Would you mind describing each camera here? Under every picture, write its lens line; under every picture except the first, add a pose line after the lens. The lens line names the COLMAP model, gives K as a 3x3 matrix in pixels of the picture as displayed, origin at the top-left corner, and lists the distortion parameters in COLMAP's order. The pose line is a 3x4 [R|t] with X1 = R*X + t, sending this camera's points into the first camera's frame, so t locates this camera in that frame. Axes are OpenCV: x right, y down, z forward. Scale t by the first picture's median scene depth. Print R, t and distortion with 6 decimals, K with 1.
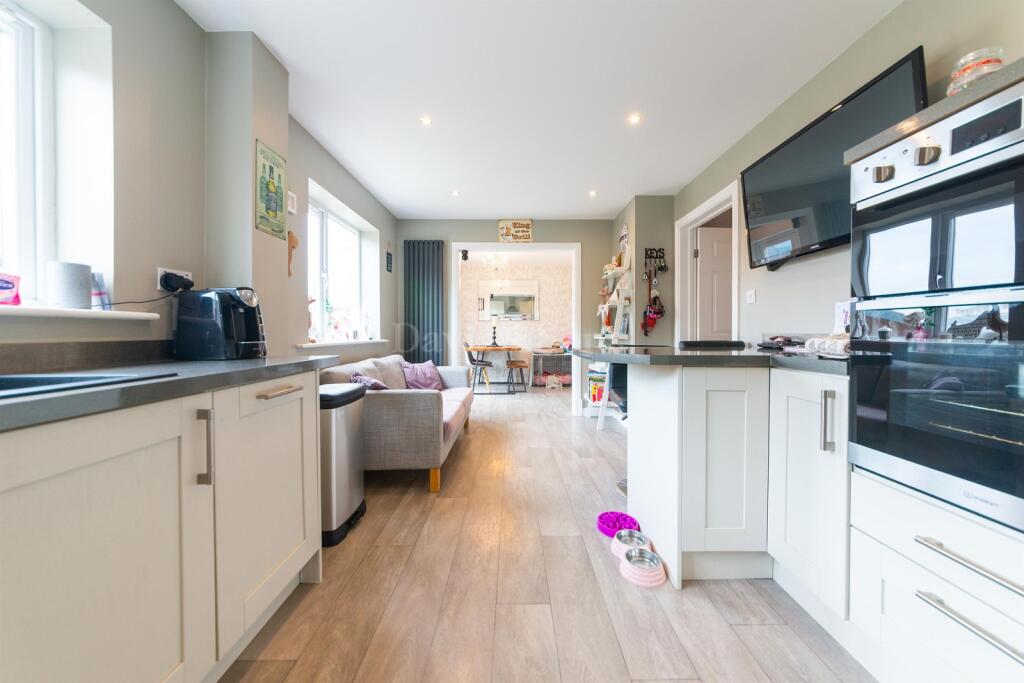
lens RADIAL K [[362.9, 0, 512.9], [0, 362.9, 333.9], [0, 0, 1]] dist [-0.002710, 0.001151]
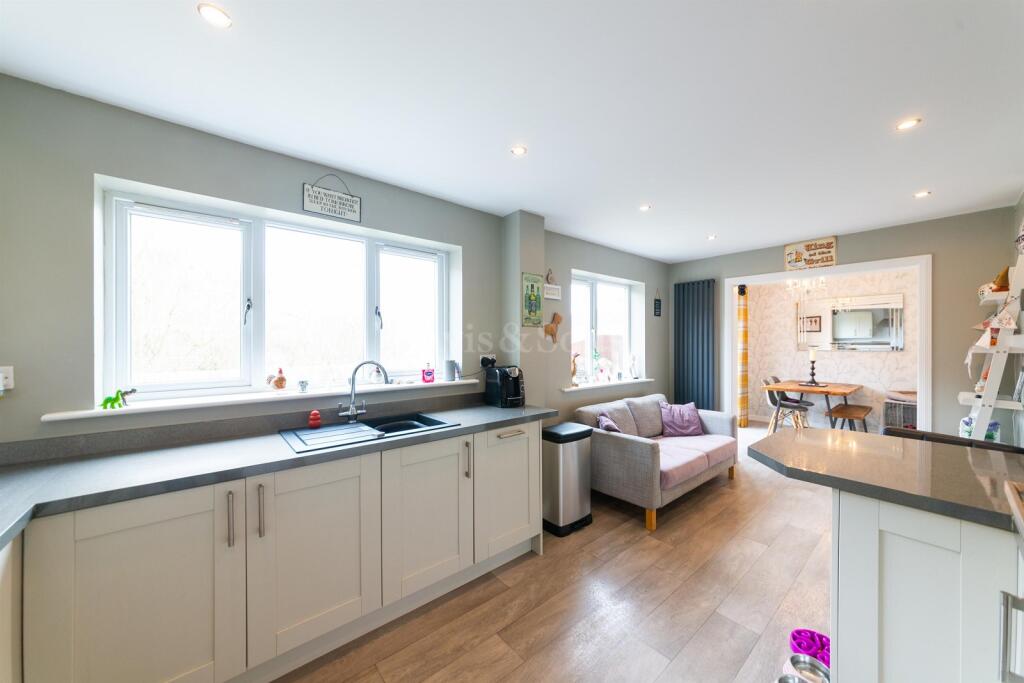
lens RADIAL K [[362.9, 0, 512.3], [0, 362.9, 343.3], [0, 0, 1]] dist [-0.002710, 0.001151]
pose [[0.640676, -0.000229, -0.767811, 0.286465], [-0.003060, 0.999991, -0.002852, -0.110300], [0.767805, 0.004177, 0.640670, -0.053124]]
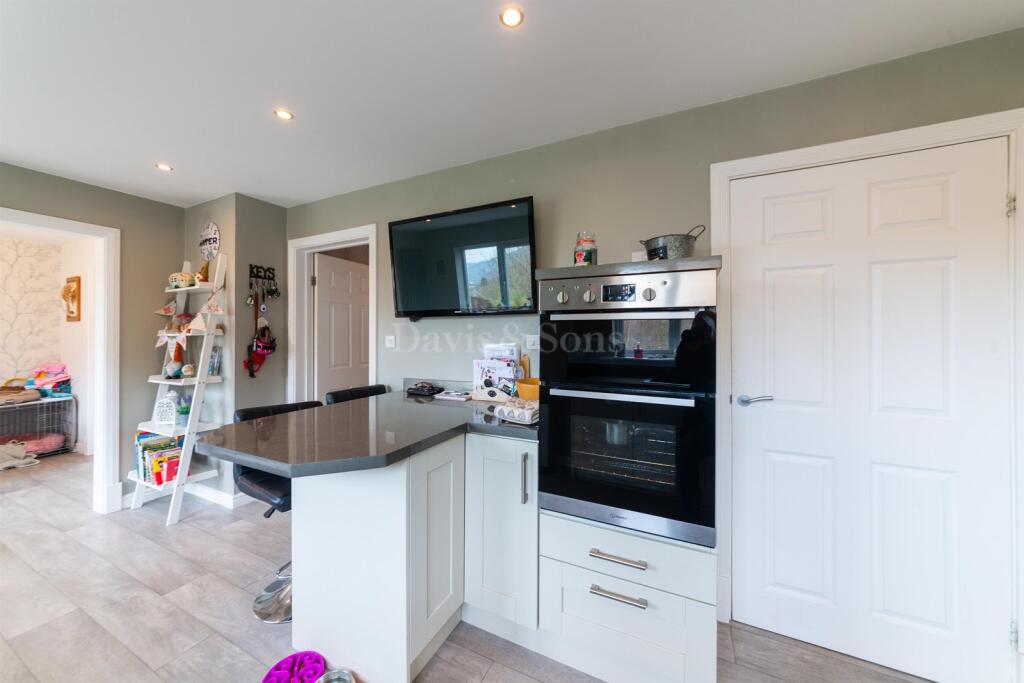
lens RADIAL K [[362.9, 0, 512.7], [0, 362.9, 333.0], [0, 0, 1]] dist [-0.002710, 0.001151]
pose [[0.438713, 0.004976, 0.898613, -0.100832], [0.005061, 0.999955, -0.008008, -0.090968], [-0.898613, 0.008061, 0.438668, 0.174097]]
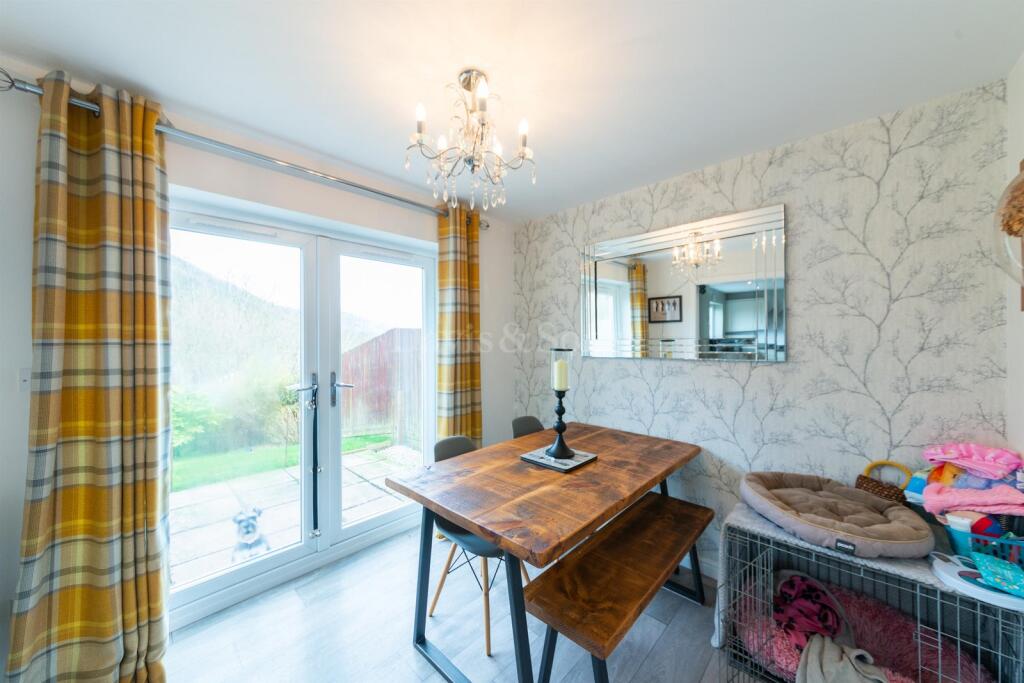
lens RADIAL K [[362.9, 0, 514.7], [0, 362.9, 340.5], [0, 0, 1]] dist [-0.002710, 0.001151]
pose [[0.725129, -0.003145, -0.688606, 0.249969], [-0.001700, 0.999978, -0.006357, -0.116683], [0.688611, 0.005780, 0.725107, 1.578124]]
